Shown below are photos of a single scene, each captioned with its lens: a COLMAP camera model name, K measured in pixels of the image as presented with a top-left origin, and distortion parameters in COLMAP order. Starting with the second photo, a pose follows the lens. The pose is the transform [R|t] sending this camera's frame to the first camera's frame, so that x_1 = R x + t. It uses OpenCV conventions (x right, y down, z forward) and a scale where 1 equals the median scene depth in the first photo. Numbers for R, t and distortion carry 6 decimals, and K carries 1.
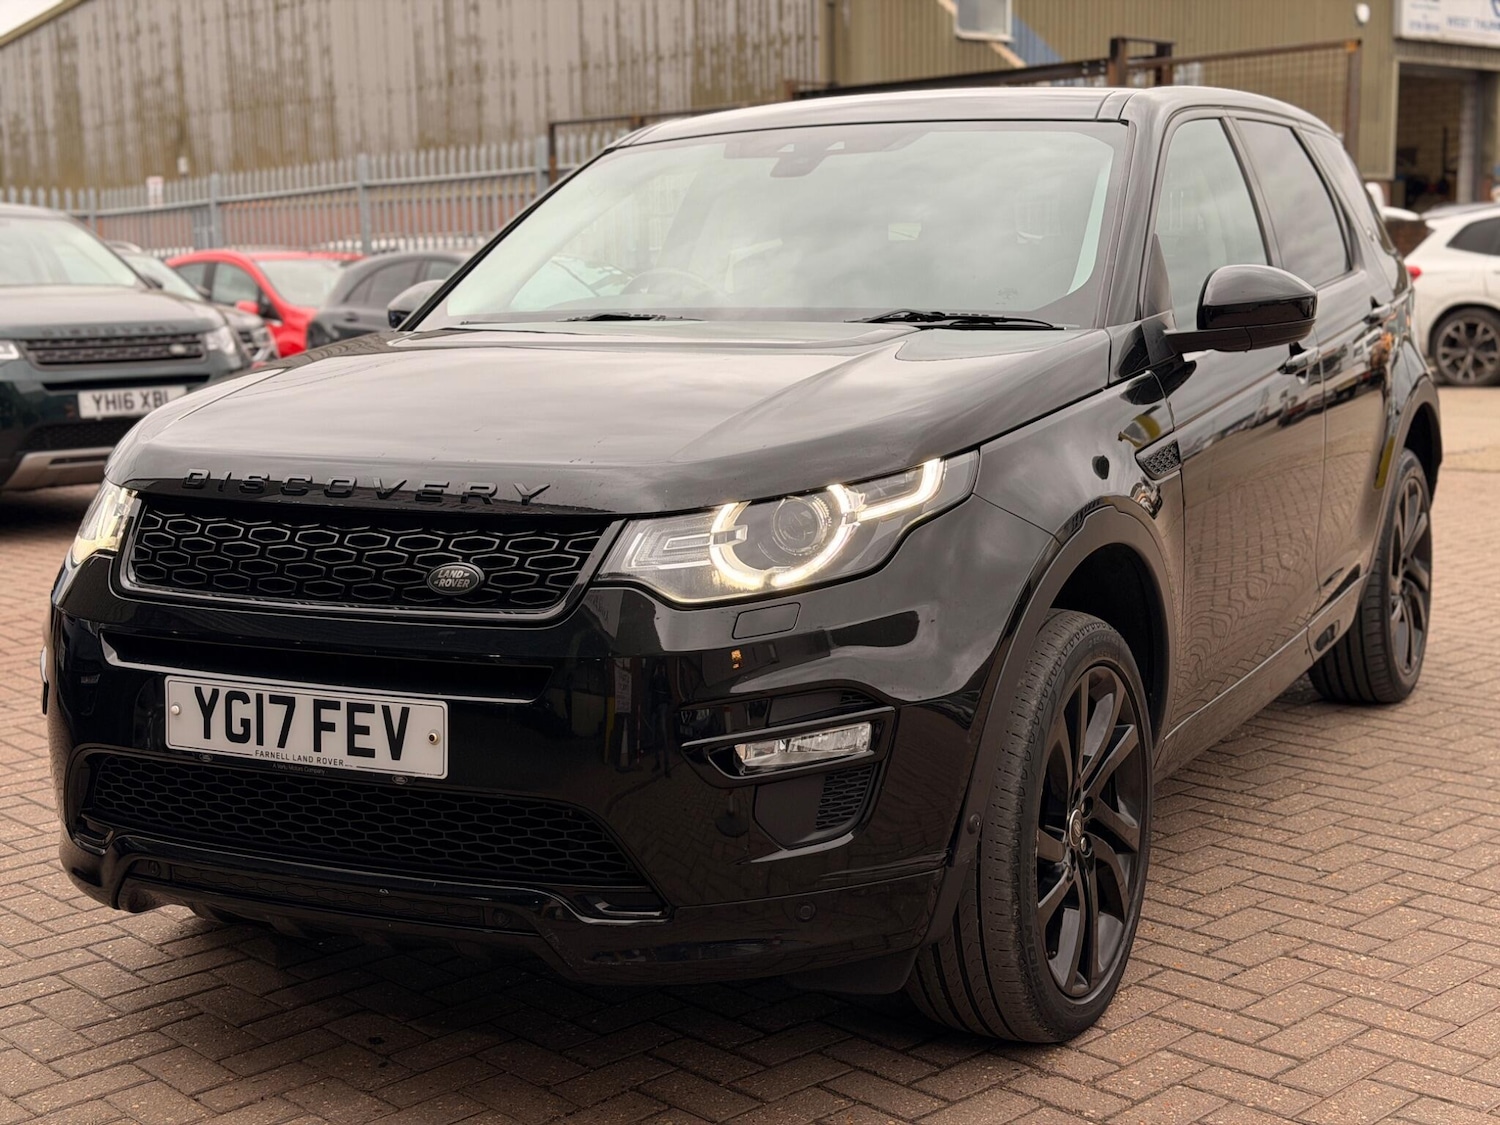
lens RADIAL K [[2097.7, 0, 750.0], [0, 2097.7, 562.5], [0, 0, 1]] dist [0.193069, -0.416032]
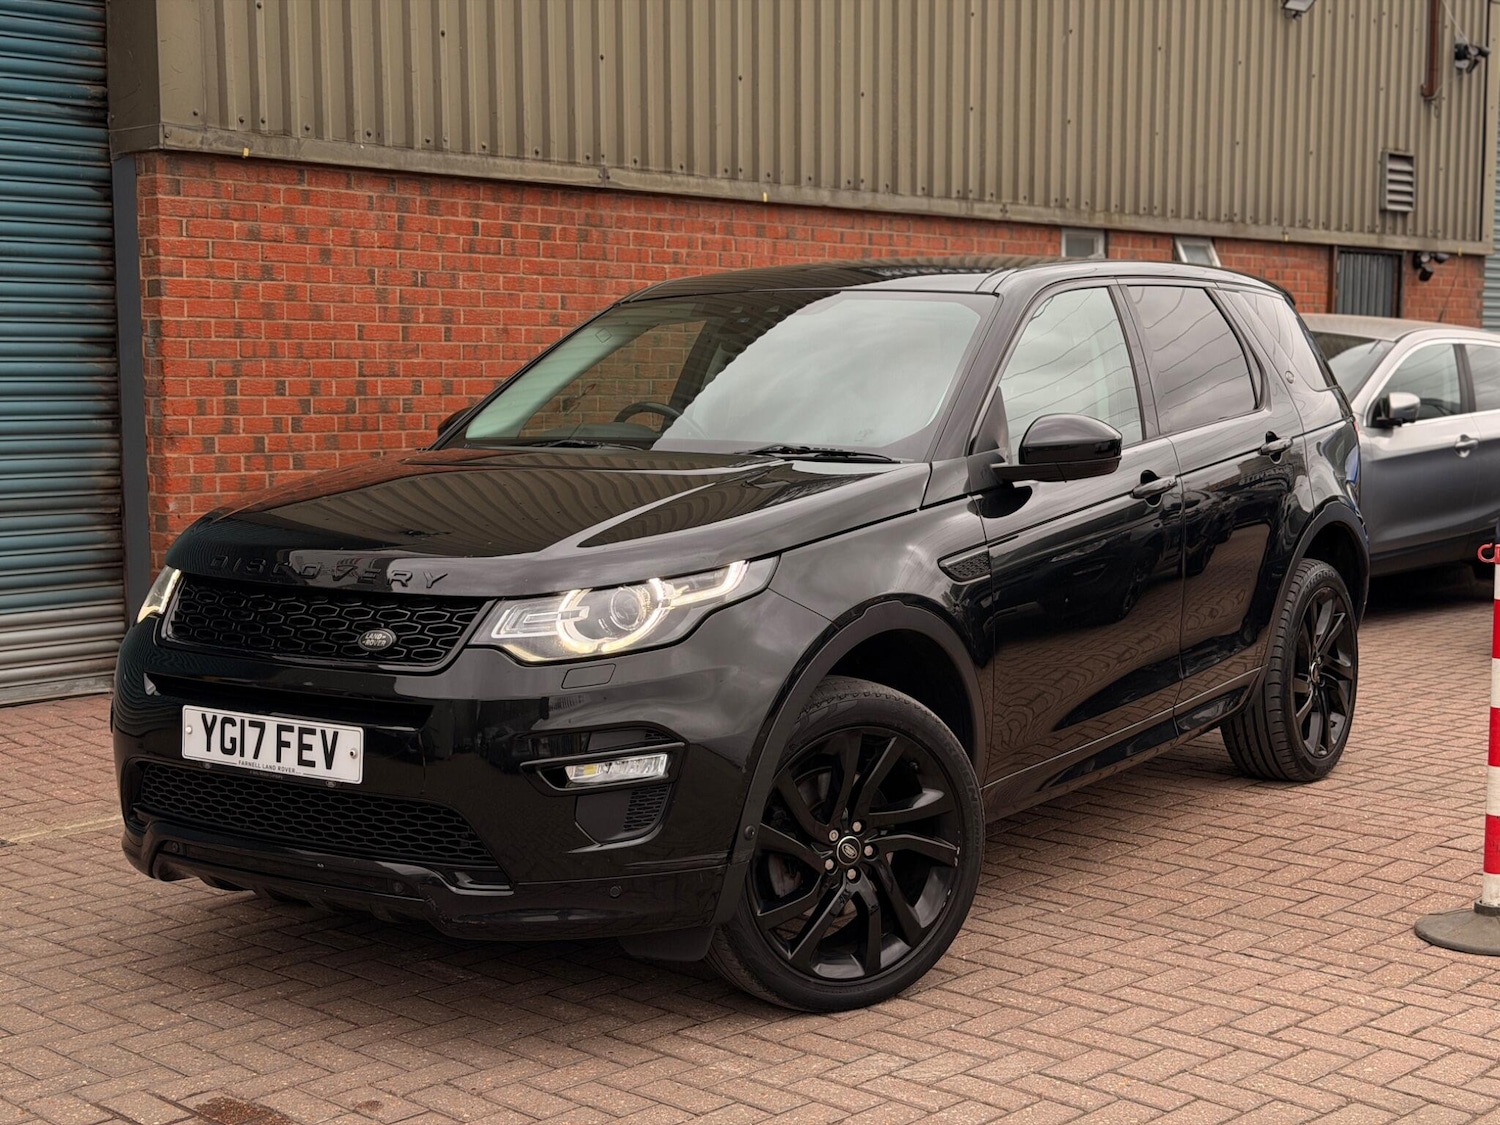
lens RADIAL K [[2097.7, 0, 750.0], [0, 2097.7, 562.5], [0, 0, 1]] dist [0.193069, -0.416032]
pose [[0.992425, 0.025447, -0.120192, 0.256902], [-0.030353, 0.998772, -0.039162, 0.003736], [0.119048, 0.042513, 0.991978, -0.332479]]
